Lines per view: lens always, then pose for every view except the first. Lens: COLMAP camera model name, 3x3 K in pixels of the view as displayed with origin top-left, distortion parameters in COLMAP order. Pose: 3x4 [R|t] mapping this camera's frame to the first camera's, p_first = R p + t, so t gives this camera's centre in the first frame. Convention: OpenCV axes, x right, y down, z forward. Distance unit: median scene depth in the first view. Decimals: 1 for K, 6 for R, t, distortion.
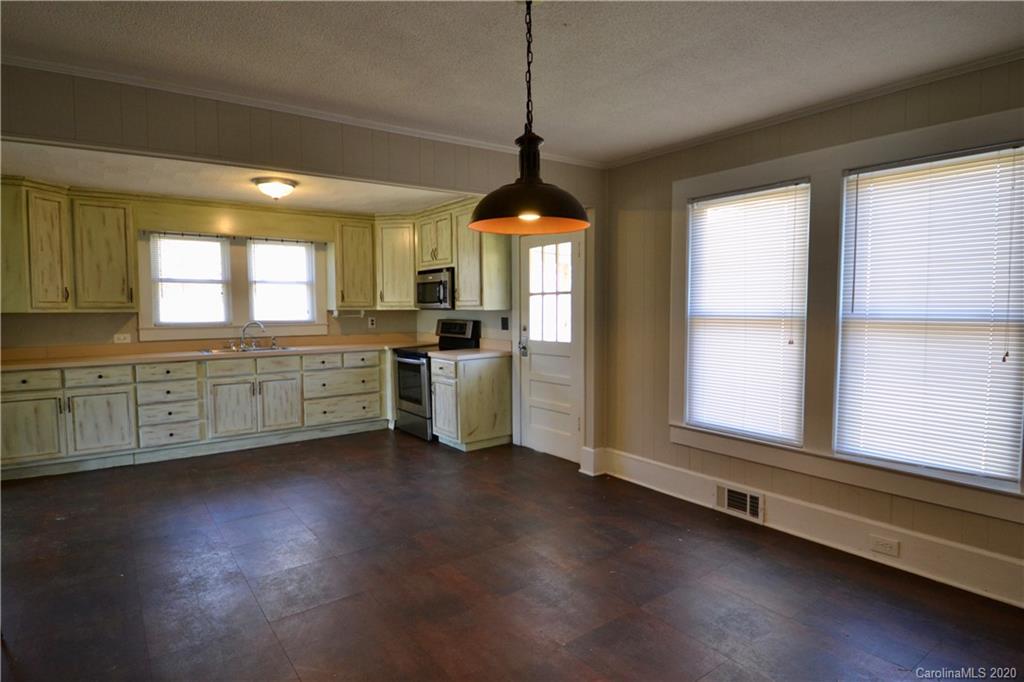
lens RADIAL K [[560.4, 0, 505.4], [0, 560.4, 342.0], [0, 0, 1]] dist [-0.001598, -0.001032]
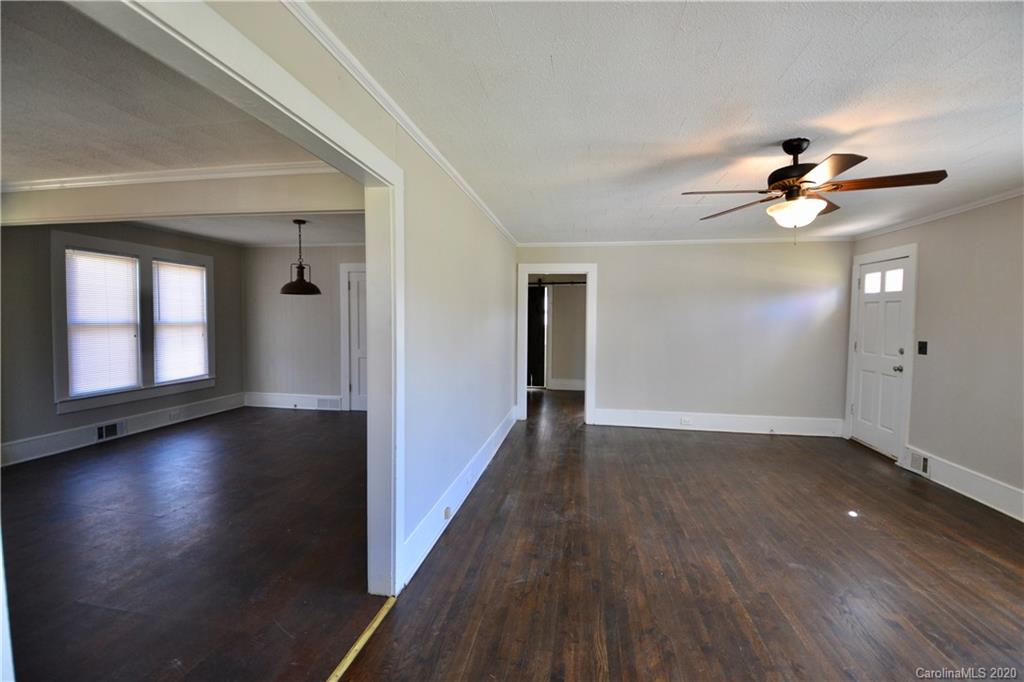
lens RADIAL K [[455.1, 0, 504.5], [0, 455.1, 341.0], [0, 0, 1]] dist [0.000628, -0.015022]
pose [[-0.693872, -0.036060, 0.719195, -0.994767], [0.039912, 0.995284, 0.088409, -0.045304], [-0.718992, 0.090049, -0.689160, 0.747874]]
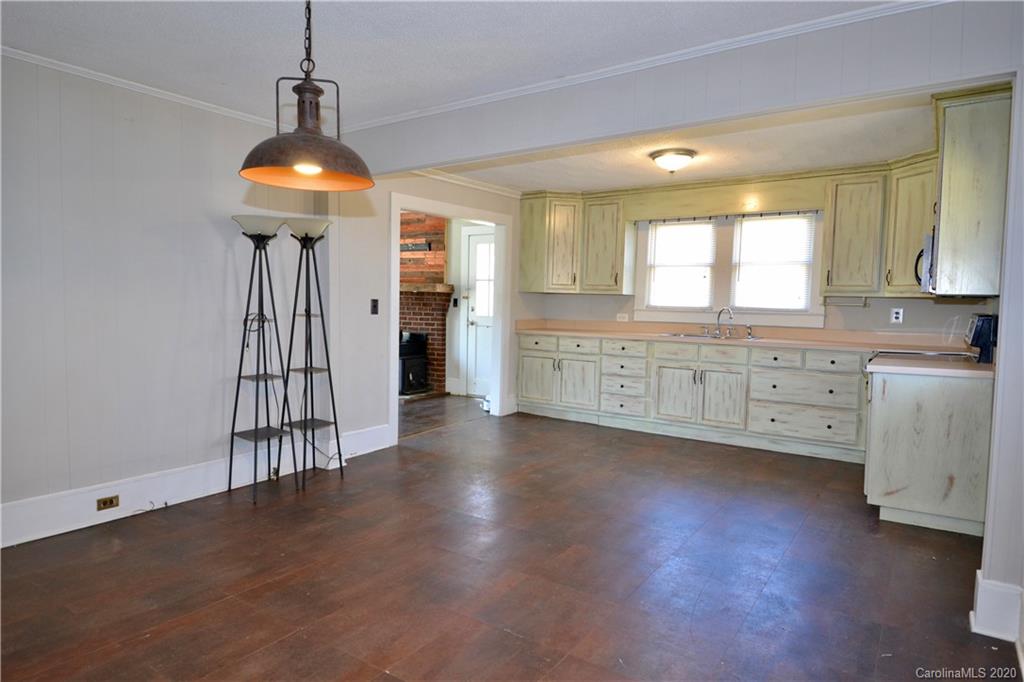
lens RADIAL K [[614.6, 0, 482.5], [0, 614.6, 340.0], [0, 0, 1]] dist [-0.000441, -0.000214]
pose [[0.309287, 0.078709, -0.947706, 0.440763], [-0.079615, 0.995213, 0.056672, -0.008864], [0.947630, 0.057924, 0.314073, 0.348651]]
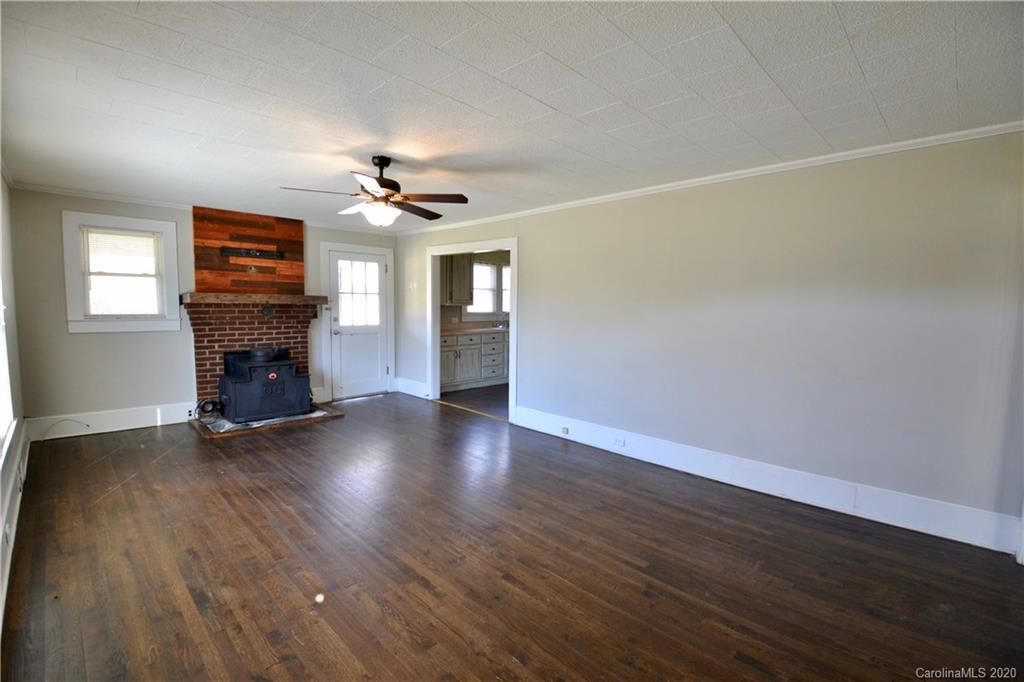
lens RADIAL K [[455.1, 0, 504.5], [0, 455.1, 341.0], [0, 0, 1]] dist [0.000628, -0.015022]
pose [[0.987194, 0.006372, 0.159400, -0.783594], [-0.009099, 0.999824, 0.016386, 0.036701], [-0.159268, -0.017626, 0.987078, -0.486964]]
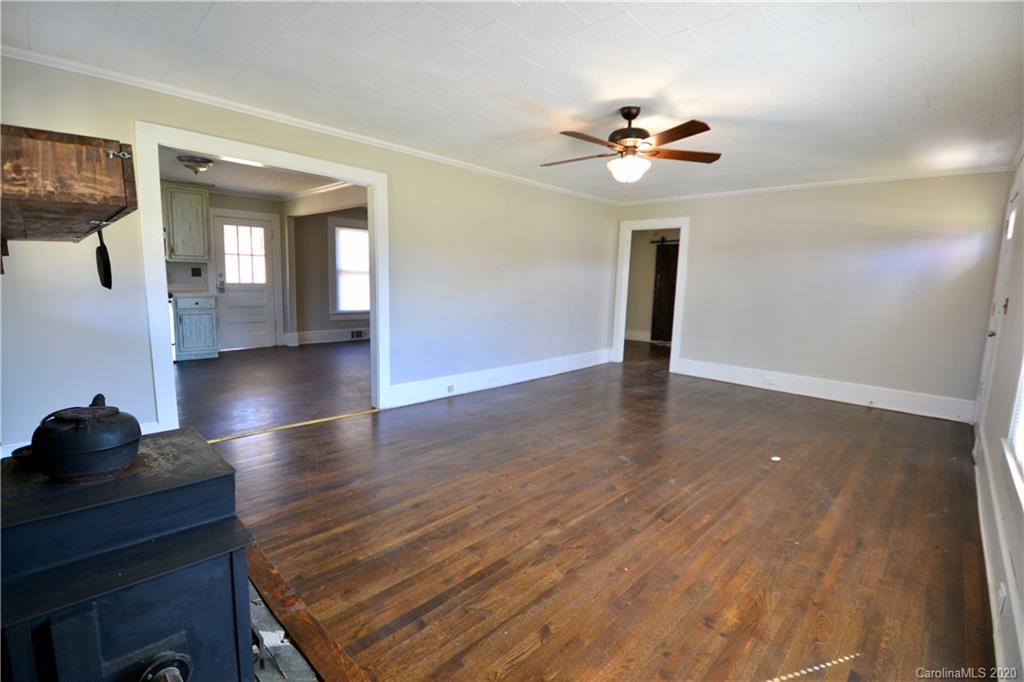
lens RADIAL K [[455.1, 0, 504.5], [0, 455.1, 341.0], [0, 0, 1]] dist [0.000628, -0.015022]
pose [[-0.162576, -0.132291, 0.977787, -1.444763], [0.034762, 0.989588, 0.139668, 0.007486], [-0.986083, 0.056697, -0.156285, 0.437715]]
